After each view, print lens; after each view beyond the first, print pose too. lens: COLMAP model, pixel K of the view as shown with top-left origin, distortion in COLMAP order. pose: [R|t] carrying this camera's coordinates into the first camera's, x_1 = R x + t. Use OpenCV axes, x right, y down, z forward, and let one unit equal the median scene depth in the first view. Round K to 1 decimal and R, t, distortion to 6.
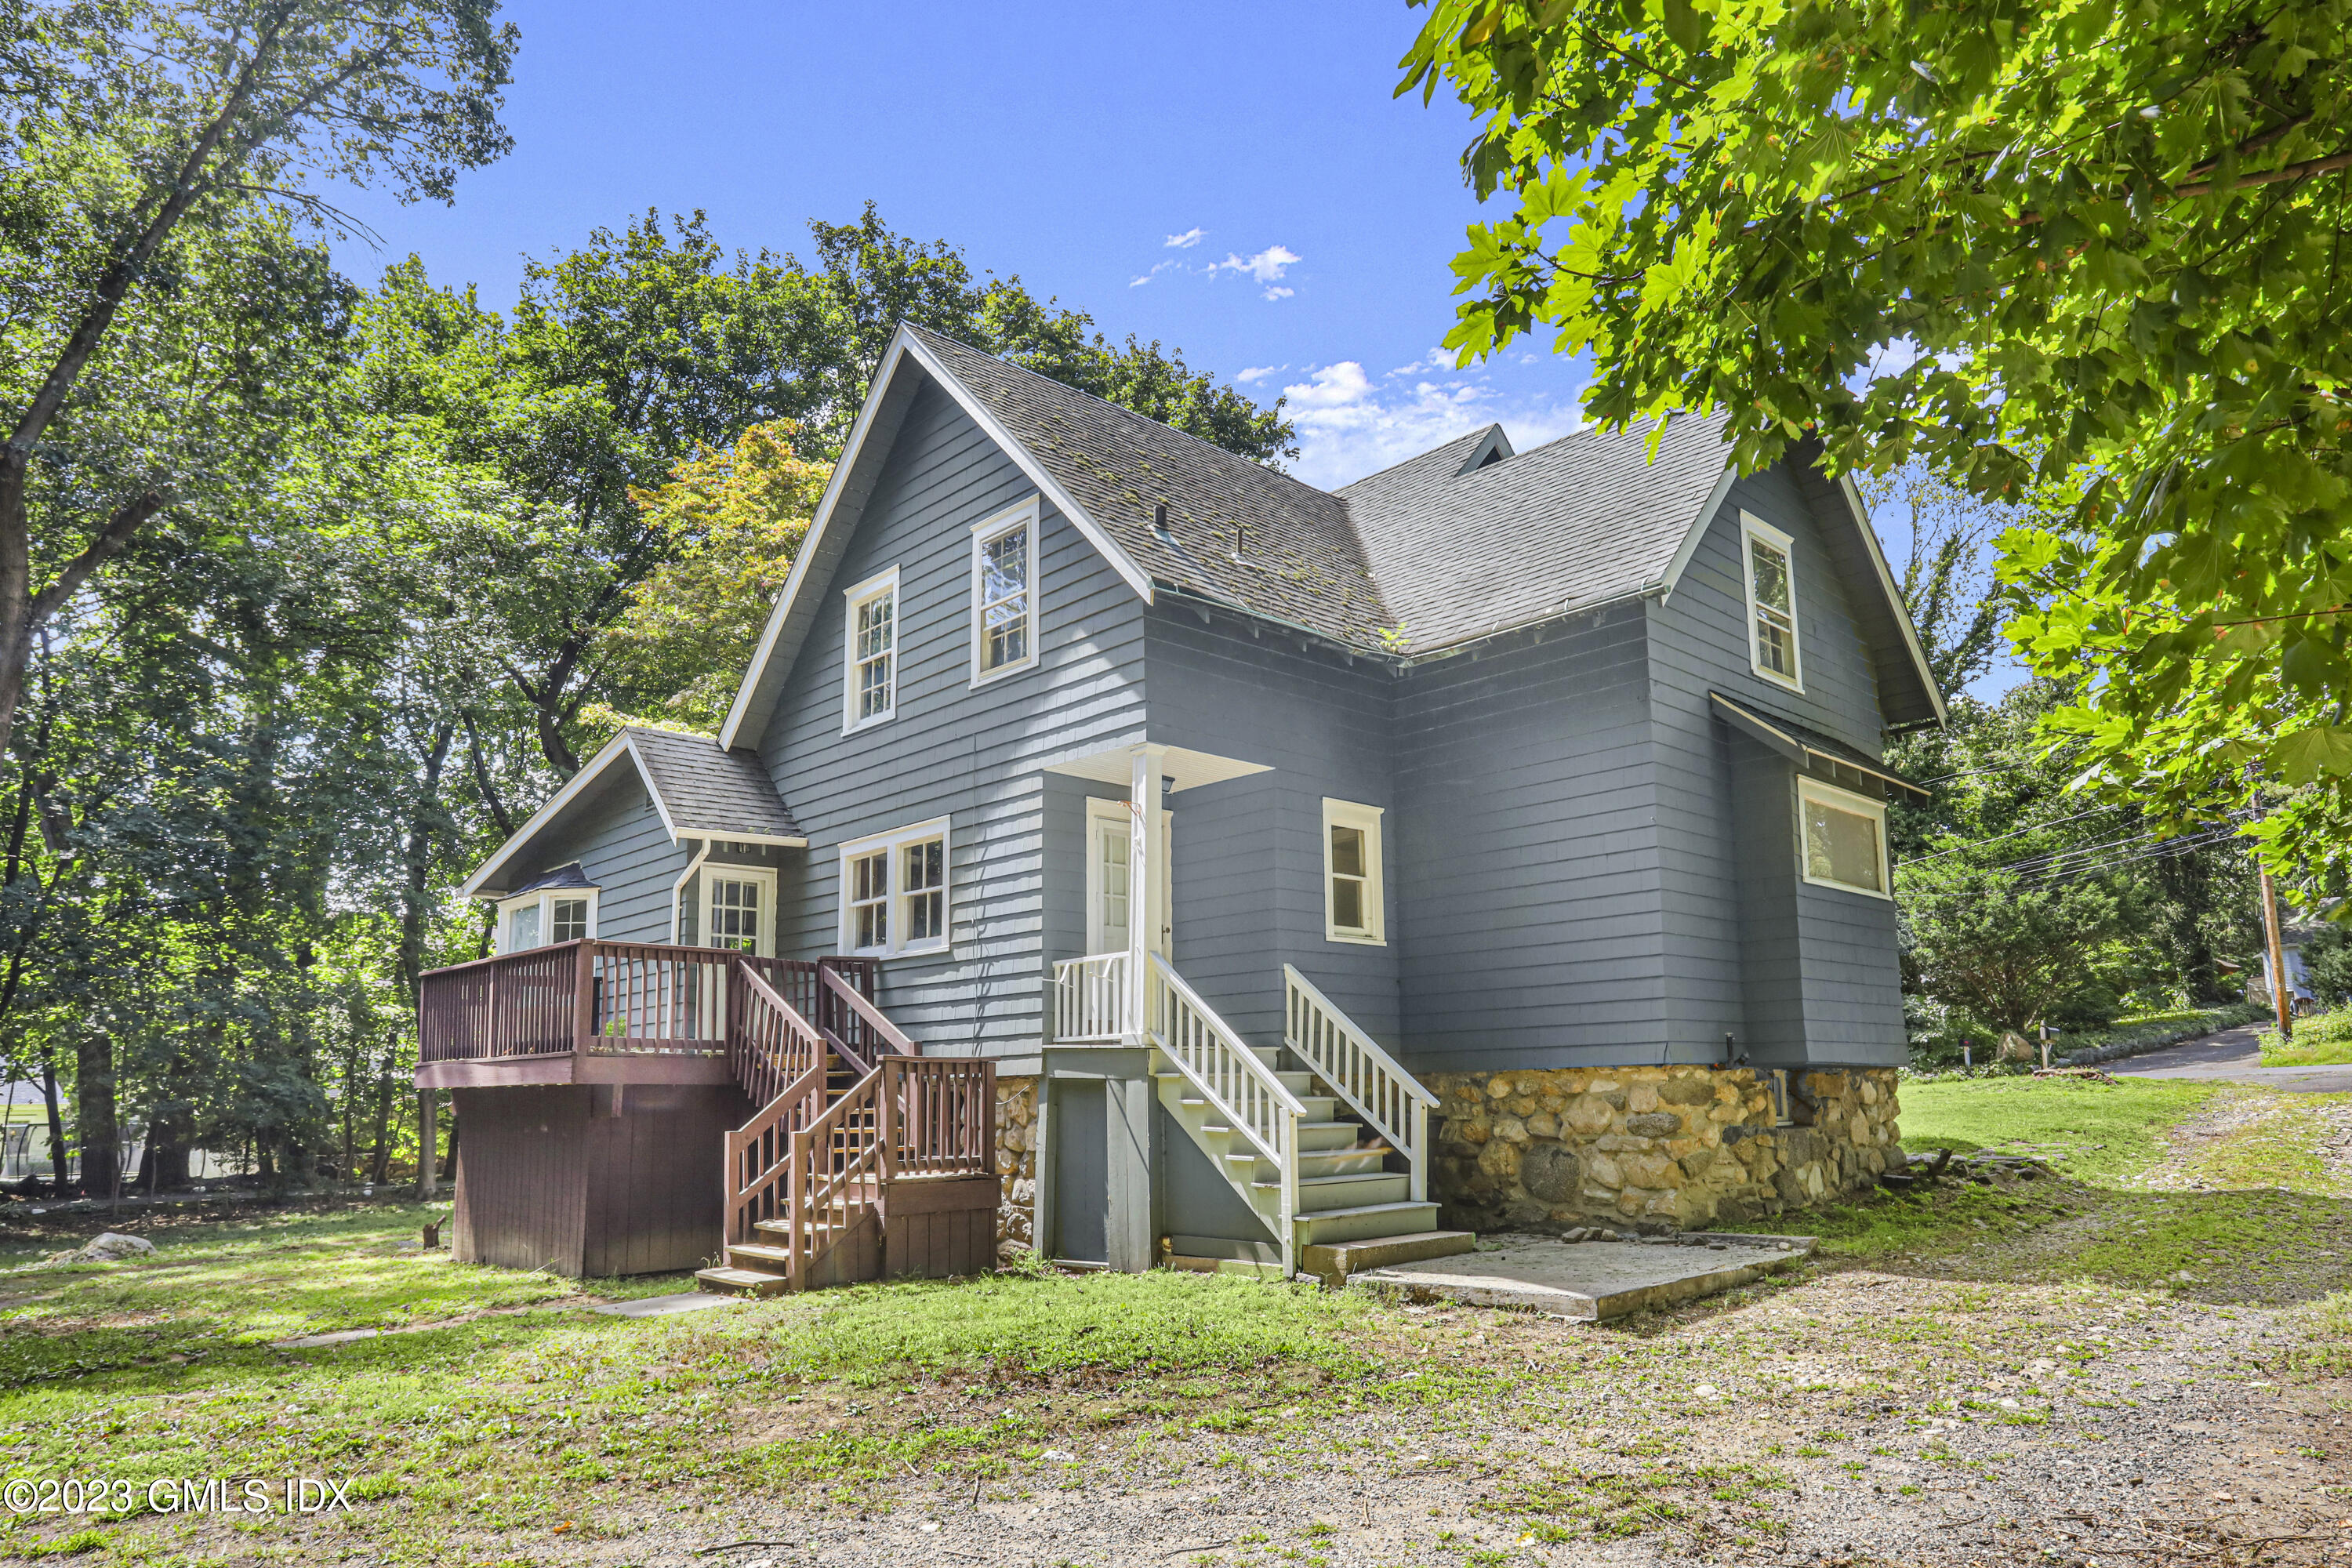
lens RADIAL K [[1464.2, 0, 1176.1], [0, 1464.2, 865.4], [0, 0, 1]] dist [-0.006274, -0.001433]
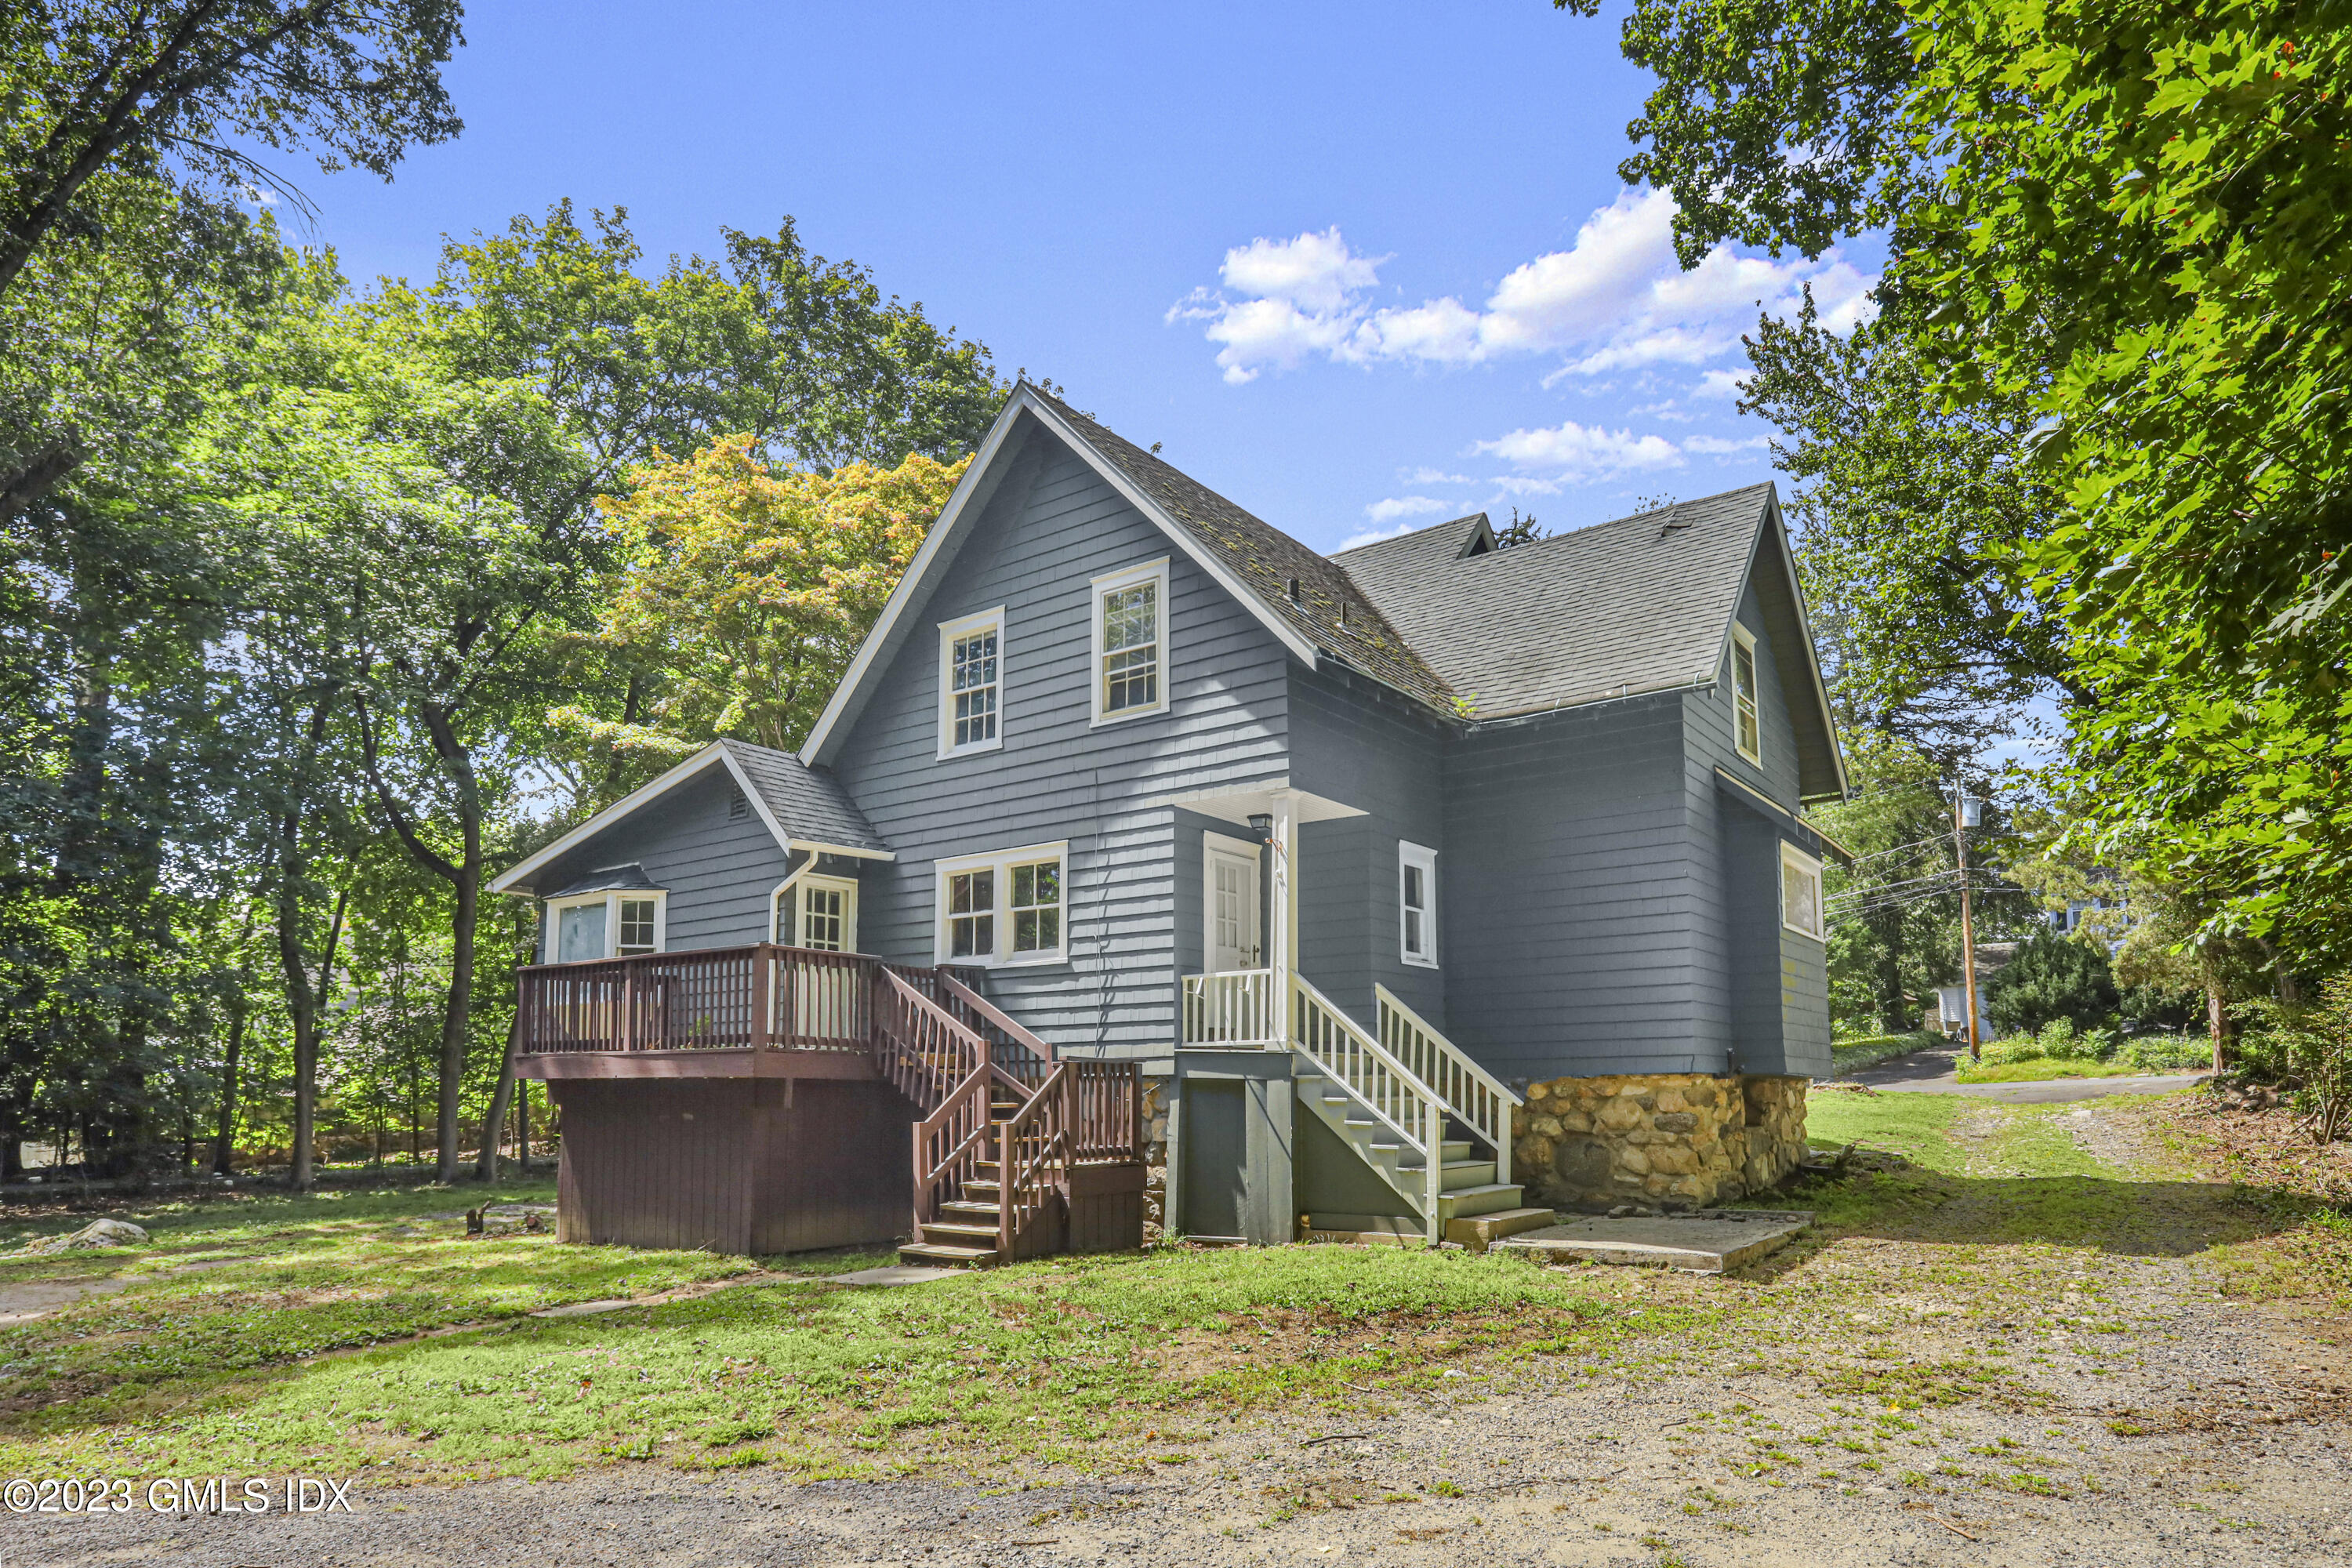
lens RADIAL K [[1396.6, 0, 1210.7], [0, 1396.6, 938.6], [0, 0, 1]] dist [-0.030047, 0.014004]
pose [[0.983278, 0.031871, 0.179301, -0.242443], [-0.039306, 0.998502, 0.038066, -0.004685], [-0.177819, -0.044477, 0.983058, -0.061628]]
